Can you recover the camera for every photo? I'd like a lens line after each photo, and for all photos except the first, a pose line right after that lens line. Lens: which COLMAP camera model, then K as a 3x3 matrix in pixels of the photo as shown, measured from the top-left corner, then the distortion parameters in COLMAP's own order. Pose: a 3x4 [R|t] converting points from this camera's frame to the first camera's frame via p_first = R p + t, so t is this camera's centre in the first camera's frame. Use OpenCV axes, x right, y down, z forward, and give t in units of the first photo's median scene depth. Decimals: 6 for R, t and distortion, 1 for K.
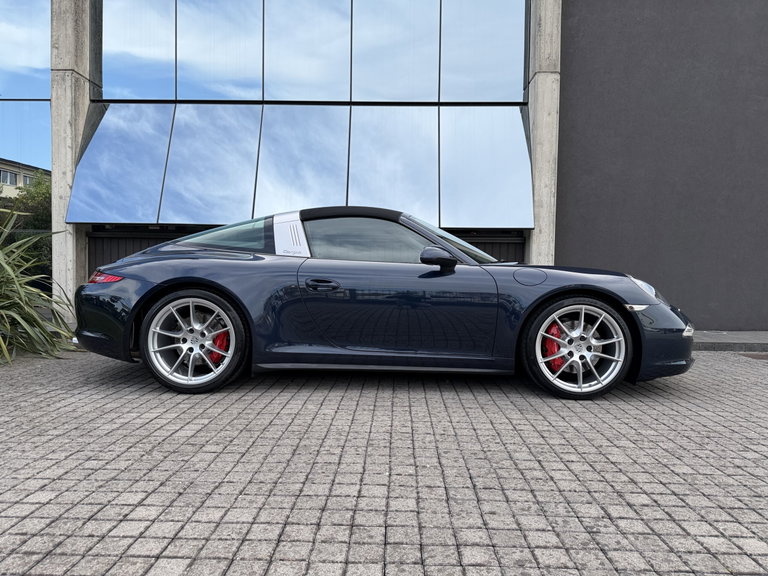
lens RADIAL K [[542.1, 0, 384.1], [0, 542.1, 287.8], [0, 0, 1]] dist [0.041174, -0.051086]
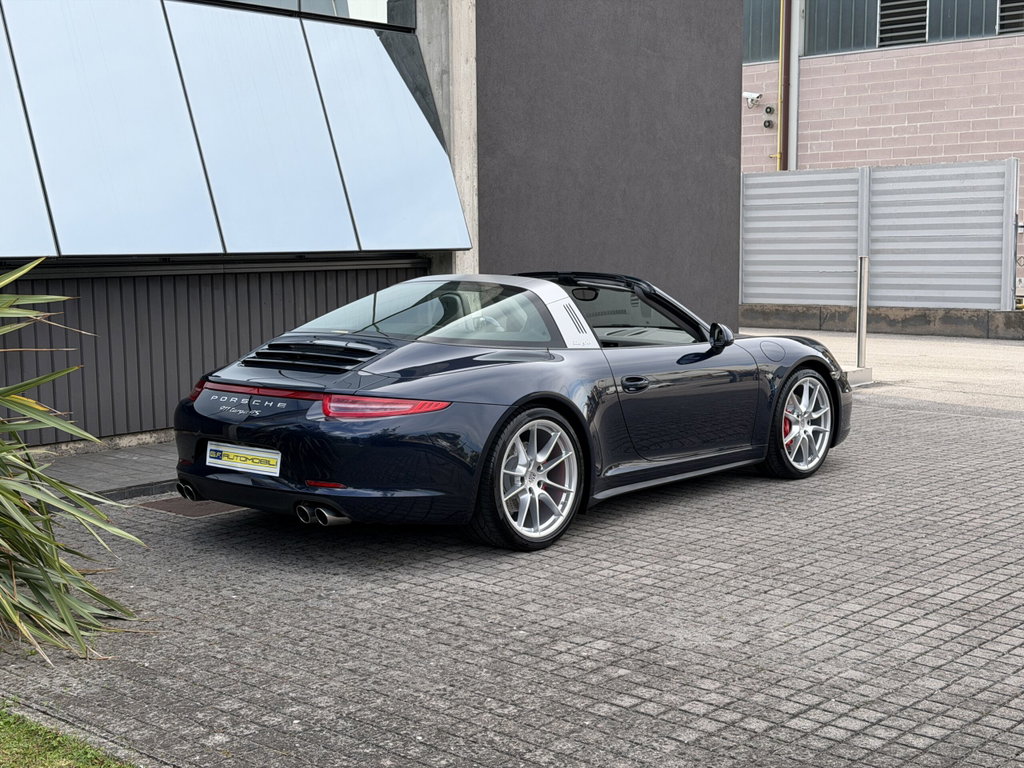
lens RADIAL K [[1433.0, 0, 504.1], [0, 1433.0, 391.0], [0, 0, 1]] dist [0.120186, 0.000000]
pose [[0.648529, -0.104276, 0.754013, -1.817452], [0.037831, 0.993764, 0.104894, -0.222072], [-0.760249, -0.039502, 0.648430, -0.209502]]
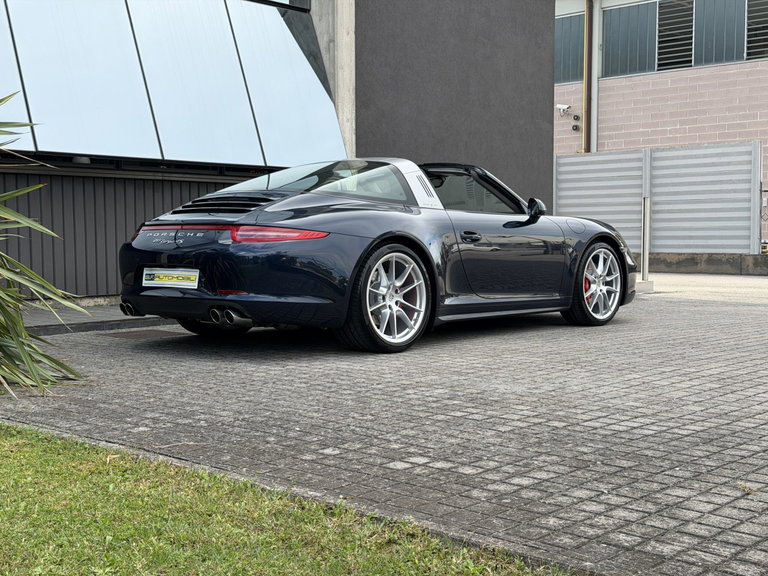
lens RADIAL K [[1074.8, 0, 380.6], [0, 1074.8, 288.3], [0, 0, 1]] dist [0.120186, 0.000000]
pose [[0.648864, -0.053863, 0.758995, -1.800680], [0.031132, 0.998535, 0.044247, -0.003272], [-0.760267, -0.005081, 0.649591, -0.208985]]
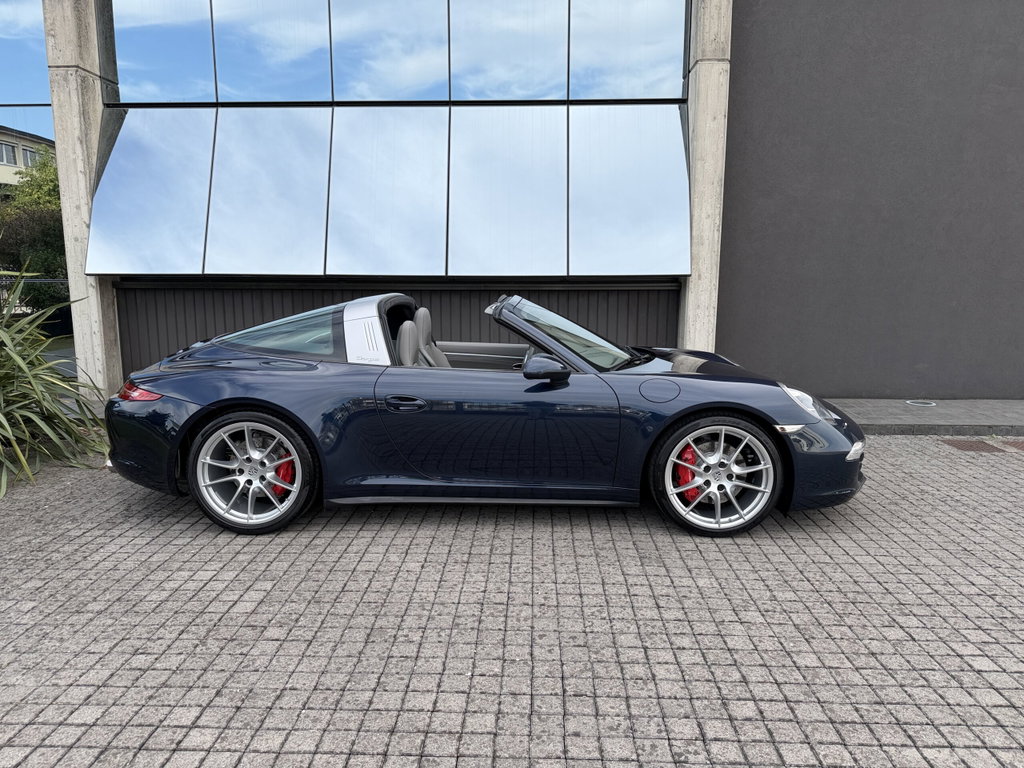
lens RADIAL K [[722.9, 0, 509.3], [0, 722.9, 381.6], [0, 0, 1]] dist [0.041174, -0.051086]
pose [[0.999849, -0.012307, -0.012252, 0.056406], [0.013755, 0.991914, 0.126163, -0.173431], [0.010600, -0.126313, 0.991934, -0.073415]]
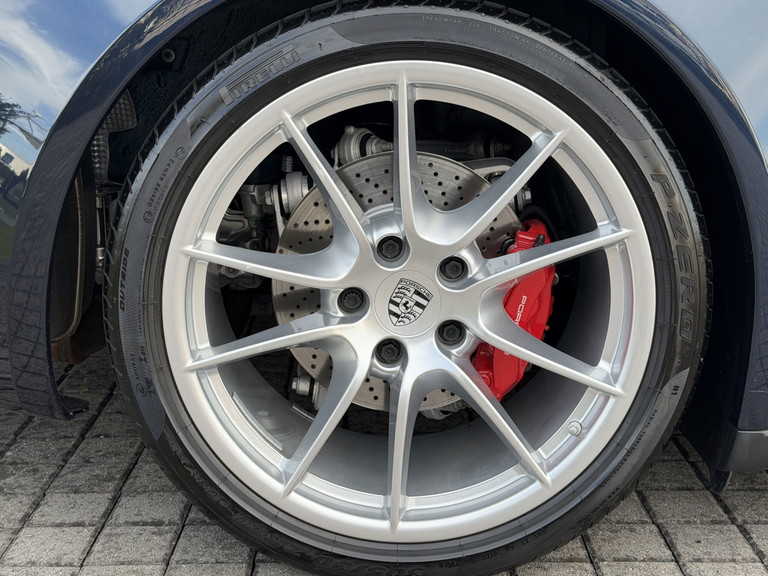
lens RADIAL K [[1074.8, 0, 385.8], [0, 1074.8, 288.4], [0, 0, 1]] dist [0.120186, 0.000000]
pose [[0.998419, -0.009599, 0.055385, -0.378257], [-0.003036, 0.974662, 0.223662, 0.013412], [-0.056129, -0.223477, 0.973092, 0.660941]]
